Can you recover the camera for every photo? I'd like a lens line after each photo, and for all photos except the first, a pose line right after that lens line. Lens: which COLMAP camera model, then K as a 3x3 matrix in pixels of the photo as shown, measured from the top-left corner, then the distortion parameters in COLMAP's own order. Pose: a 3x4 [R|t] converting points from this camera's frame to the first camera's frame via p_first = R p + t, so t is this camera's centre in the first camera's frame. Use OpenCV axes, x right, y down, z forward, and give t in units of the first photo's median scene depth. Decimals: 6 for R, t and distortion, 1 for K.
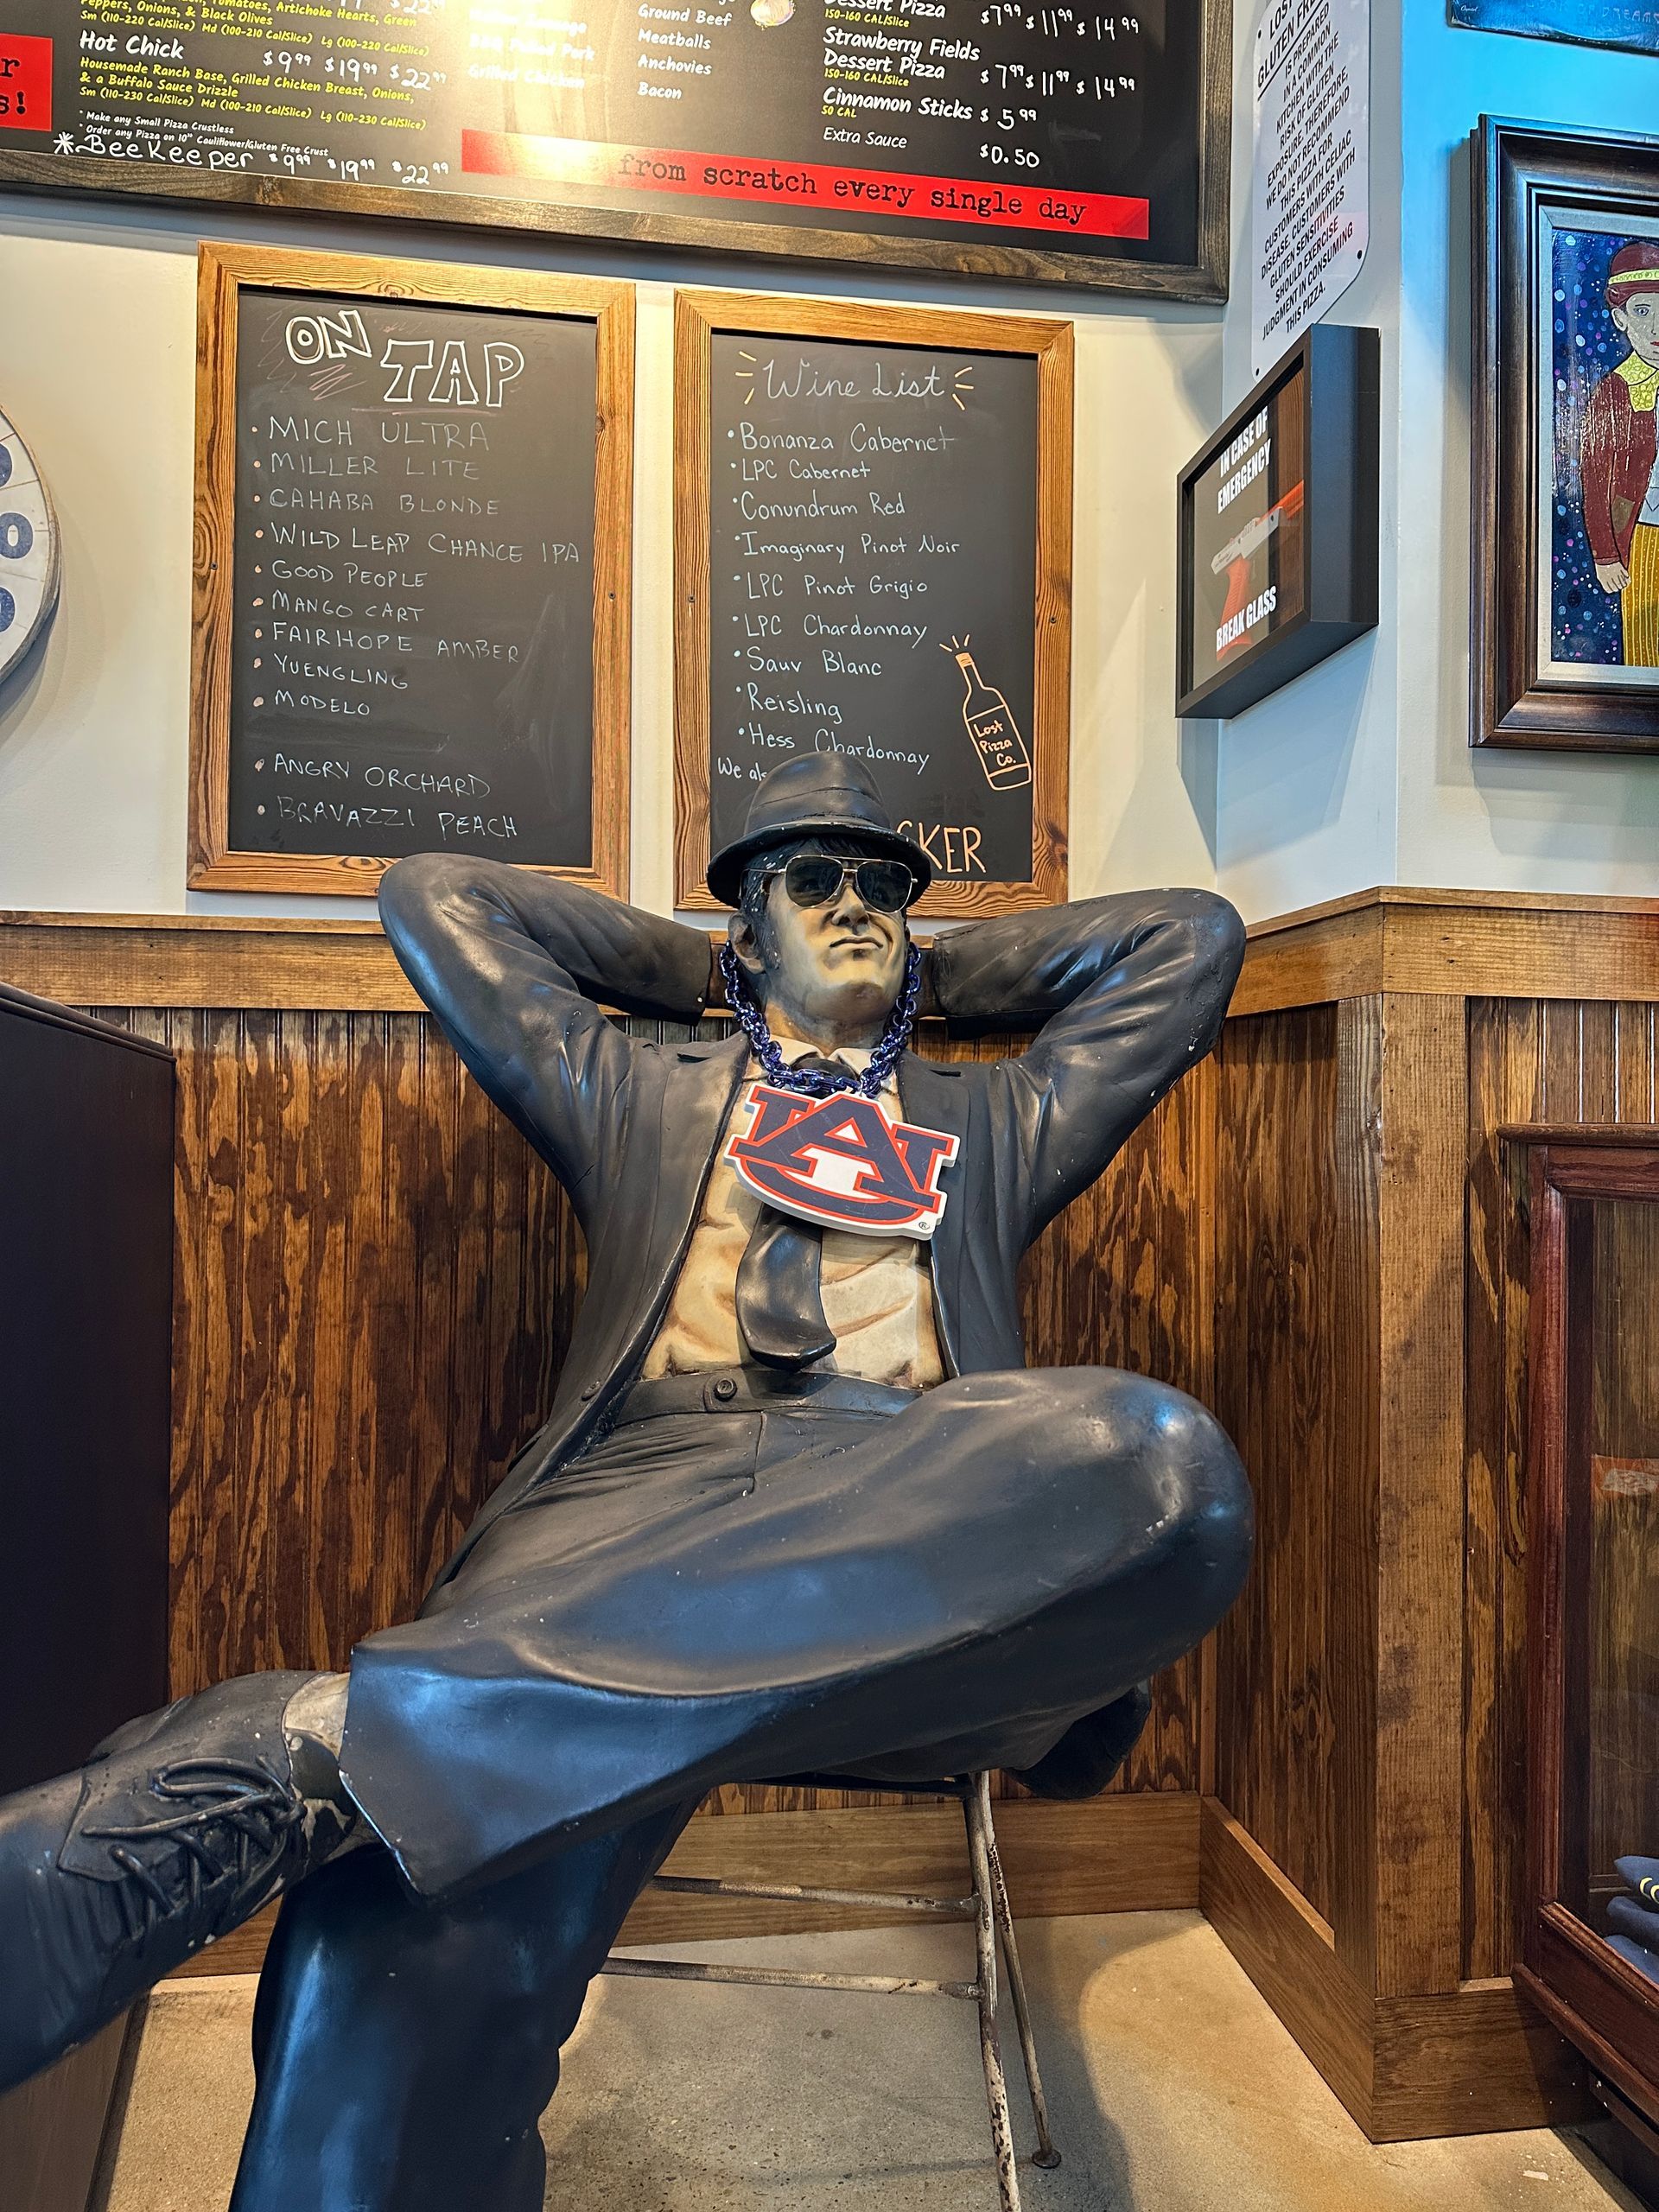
lens RADIAL K [[1544.1, 0, 833.5], [0, 1544.1, 1147.4], [0, 0, 1]] dist [0.036399, -0.043598]
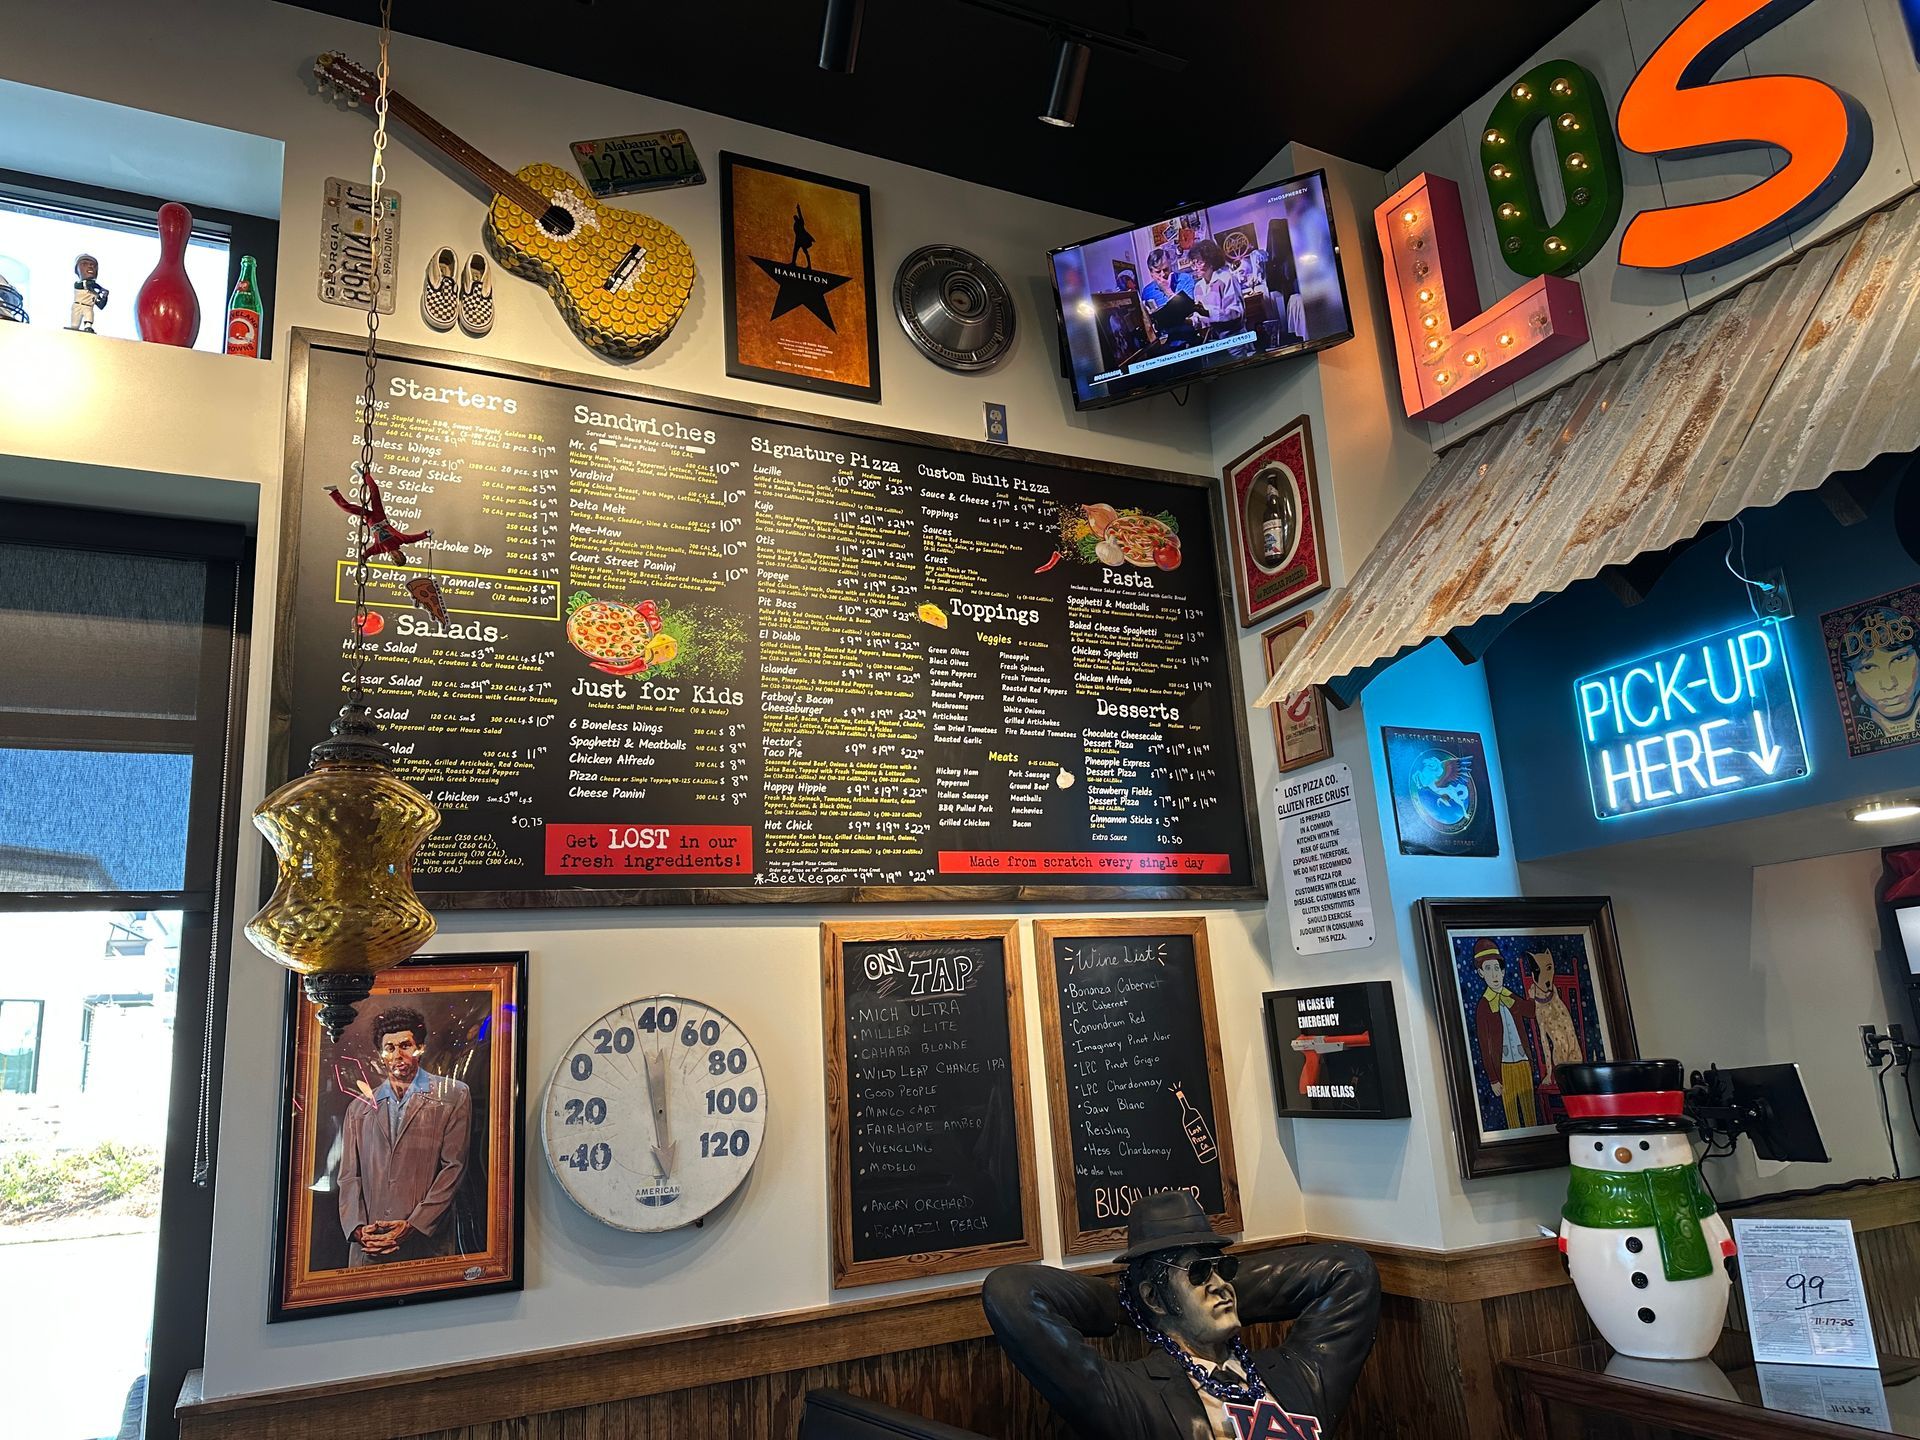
lens RADIAL K [[1331.9, 0, 953.1], [0, 1331.9, 727.6], [0, 0, 1]] dist [0.125314, -0.221589]
pose [[0.952307, 0.004470, 0.305107, -0.740063], [0.073527, 0.967069, -0.243662, -0.388955], [-0.296149, 0.254475, 0.920618, -0.617334]]
